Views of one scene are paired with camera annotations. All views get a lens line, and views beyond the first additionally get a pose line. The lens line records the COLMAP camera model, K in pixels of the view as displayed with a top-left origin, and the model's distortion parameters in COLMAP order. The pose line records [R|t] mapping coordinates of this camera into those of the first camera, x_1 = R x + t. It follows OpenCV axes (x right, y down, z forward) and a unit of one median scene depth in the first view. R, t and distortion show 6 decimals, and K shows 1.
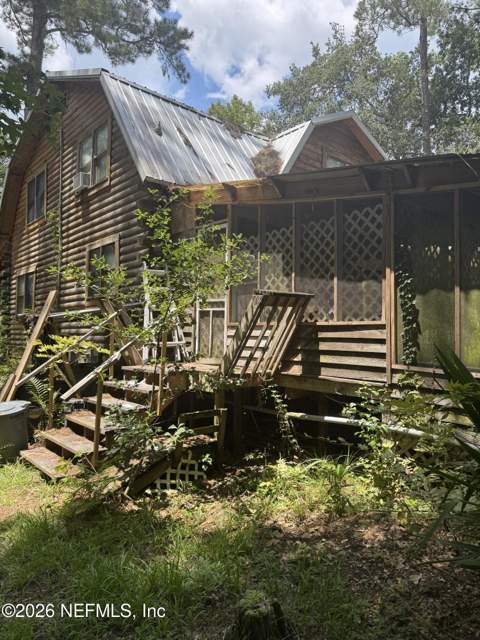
lens RADIAL K [[446.0, 0, 240.0], [0, 446.0, 320.0], [0, 0, 1]] dist [0.040433, -0.061018]
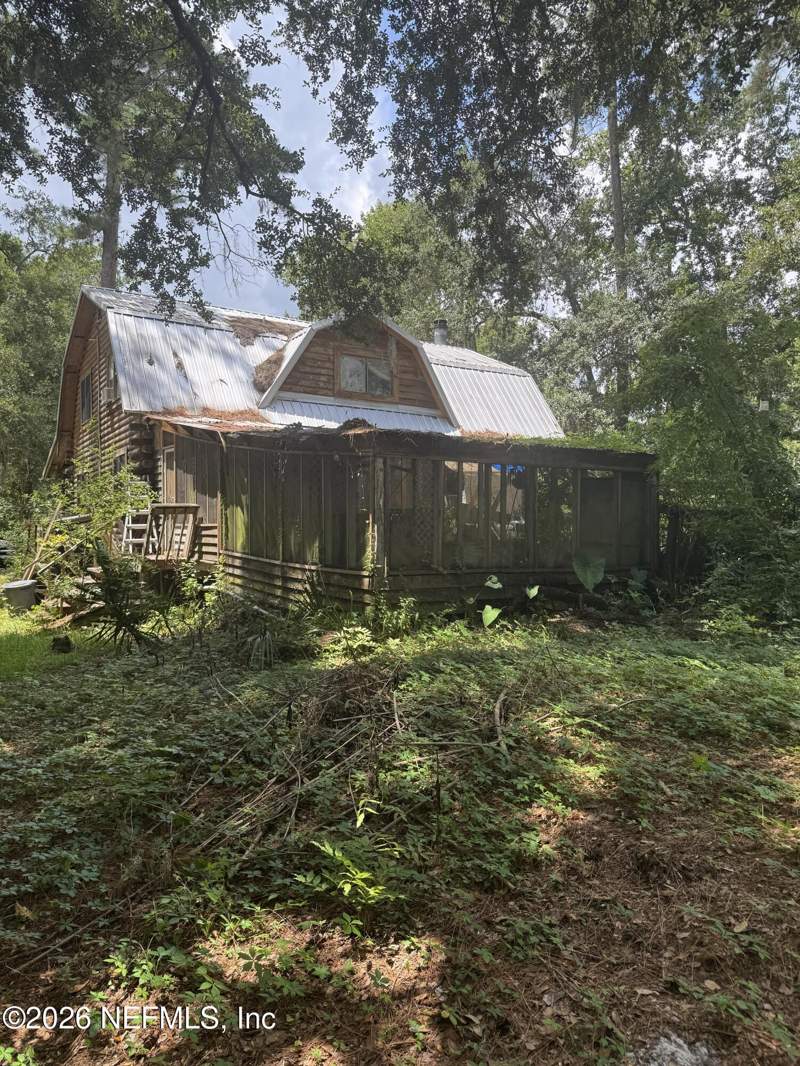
lens RADIAL K [[742.0, 0, 400.0], [0, 742.0, 533.0], [0, 0, 1]] dist [0.003102, -0.022362]
pose [[0.988355, -0.007778, -0.151969, 1.007033], [0.012329, 0.999503, 0.029023, -0.024074], [0.151668, -0.030559, 0.987959, -1.117483]]
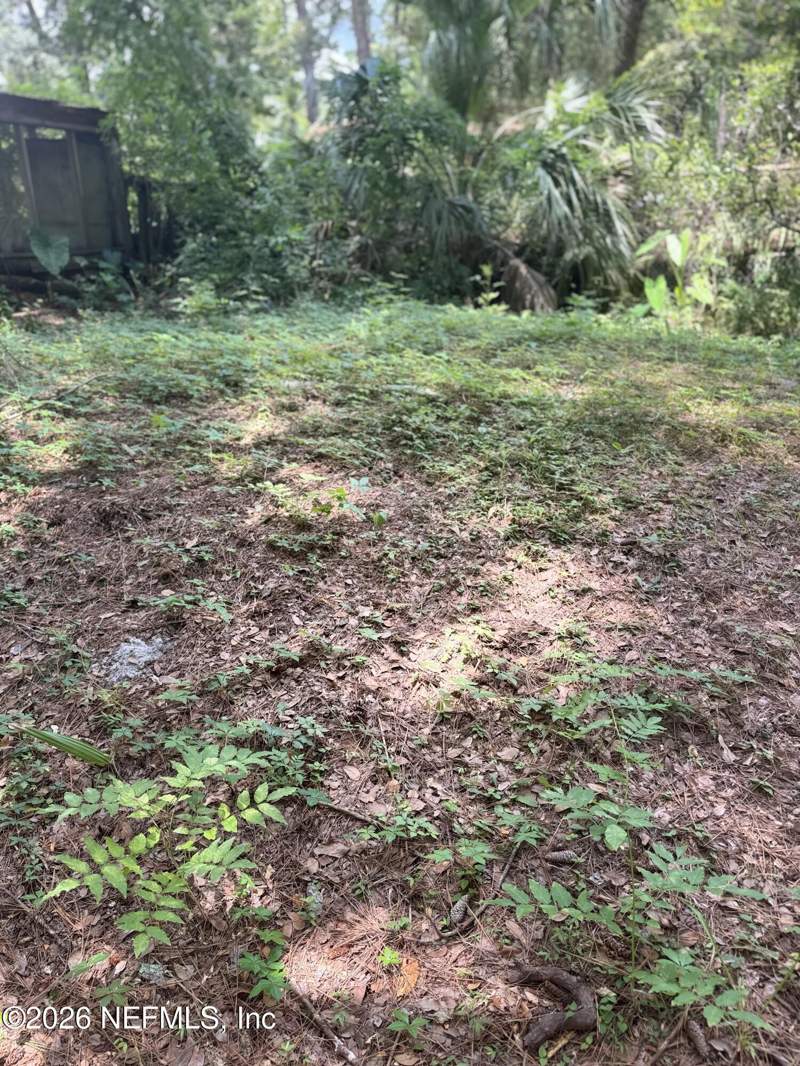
lens RADIAL K [[742.0, 0, 400.0], [0, 742.0, 533.0], [0, 0, 1]] dist [0.003102, -0.022362]
pose [[0.873951, -0.204740, 0.440784, 1.060191], [-0.004813, 0.903247, 0.429093, 0.015342], [-0.485990, -0.377128, 0.788409, -1.128839]]
